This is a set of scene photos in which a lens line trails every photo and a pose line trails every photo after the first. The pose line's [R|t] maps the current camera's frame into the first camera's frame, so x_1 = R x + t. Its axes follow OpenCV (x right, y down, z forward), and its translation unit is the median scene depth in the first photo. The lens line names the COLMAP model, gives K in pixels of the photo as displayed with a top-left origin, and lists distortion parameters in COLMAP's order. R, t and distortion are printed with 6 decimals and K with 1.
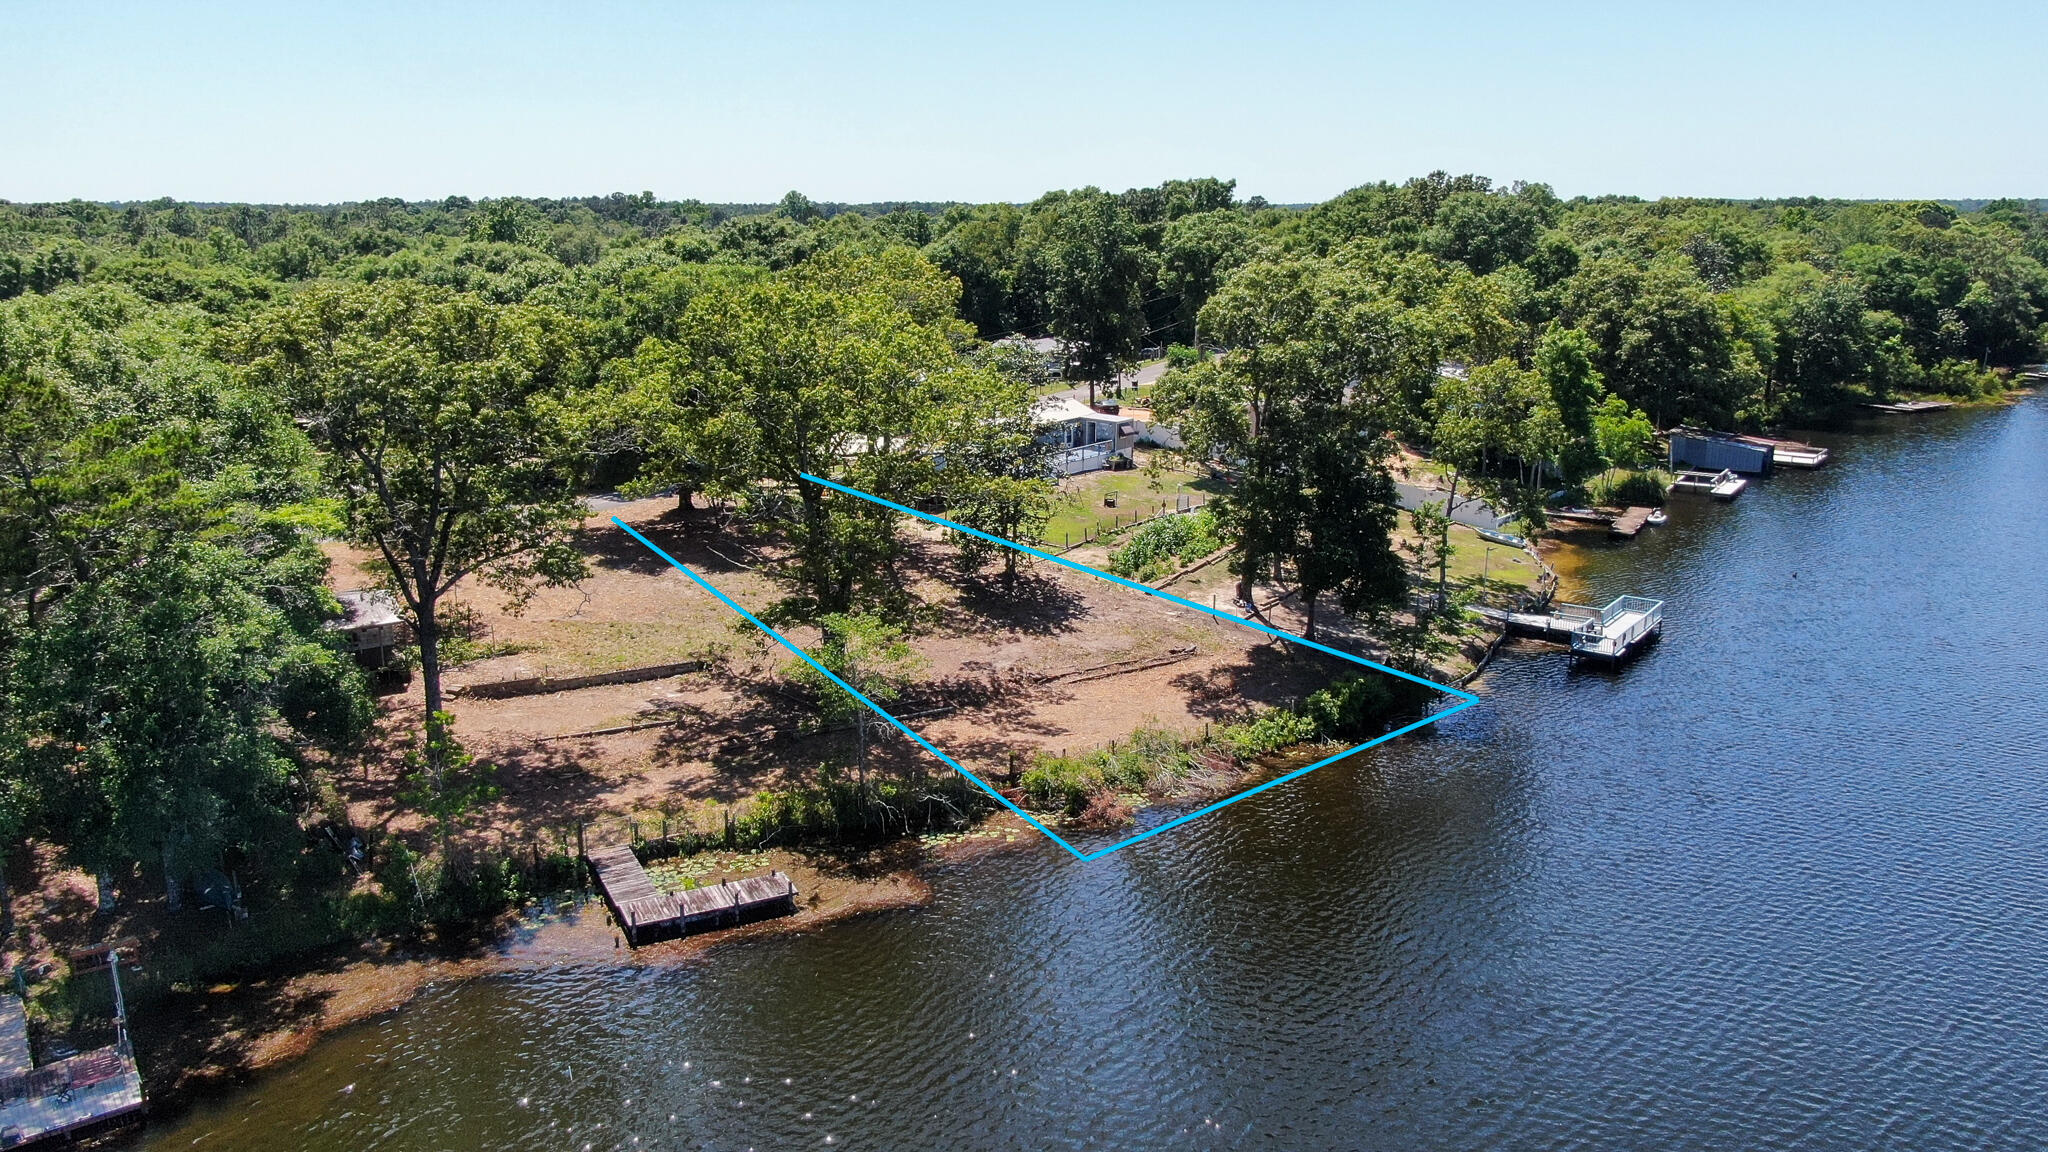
lens RADIAL K [[1490.0, 0, 1030.7], [0, 1490.0, 576.6], [0, 0, 1]] dist [-0.008732, -0.001060]
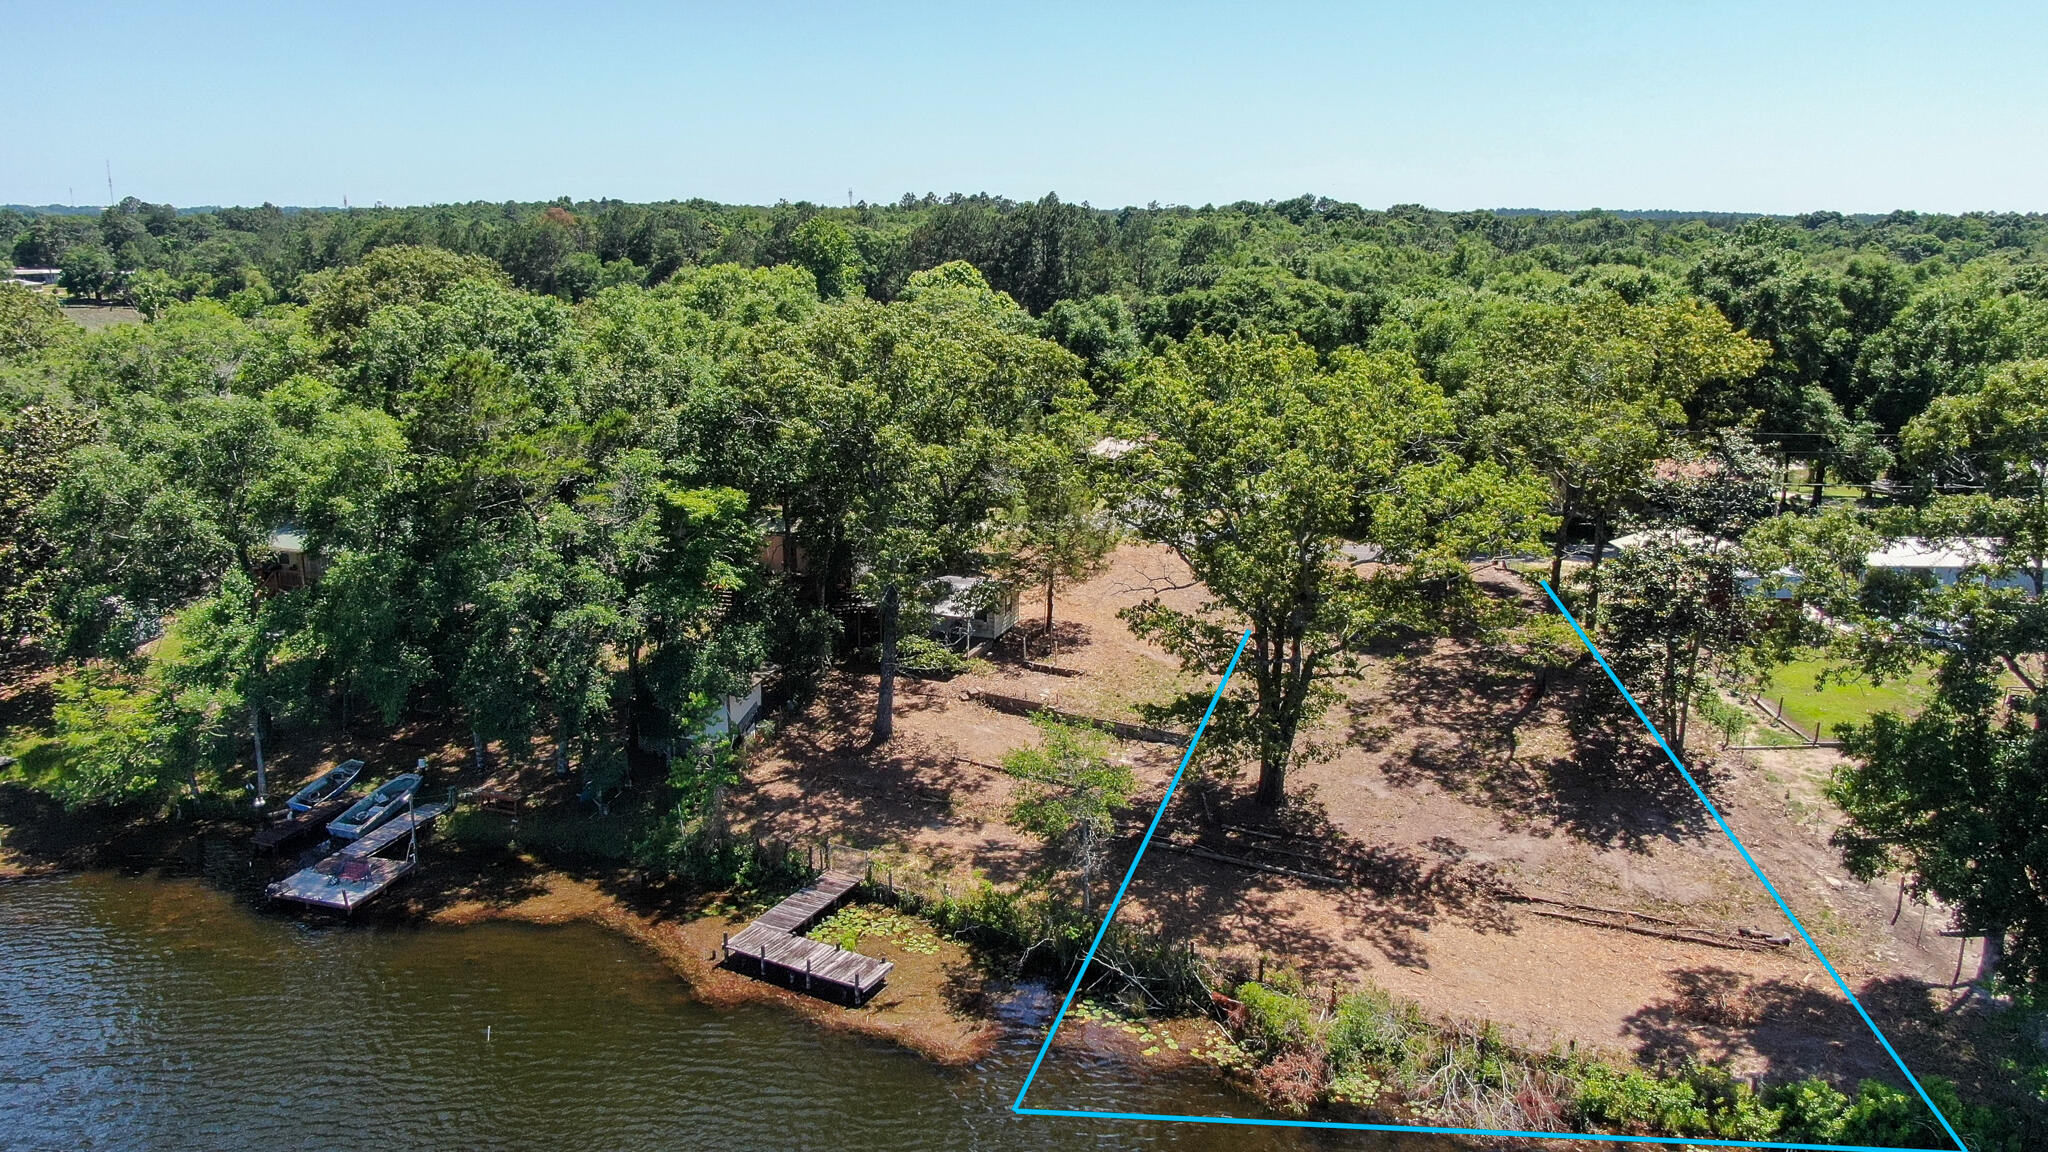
lens RADIAL K [[1490.0, 0, 1030.7], [0, 1490.0, 576.6], [0, 0, 1]] dist [-0.008732, -0.001060]
pose [[0.555628, 0.181661, -0.811343, 0.541747], [-0.200695, 0.976287, 0.081151, -0.110785], [0.806845, 0.117742, 0.578911, 0.517865]]
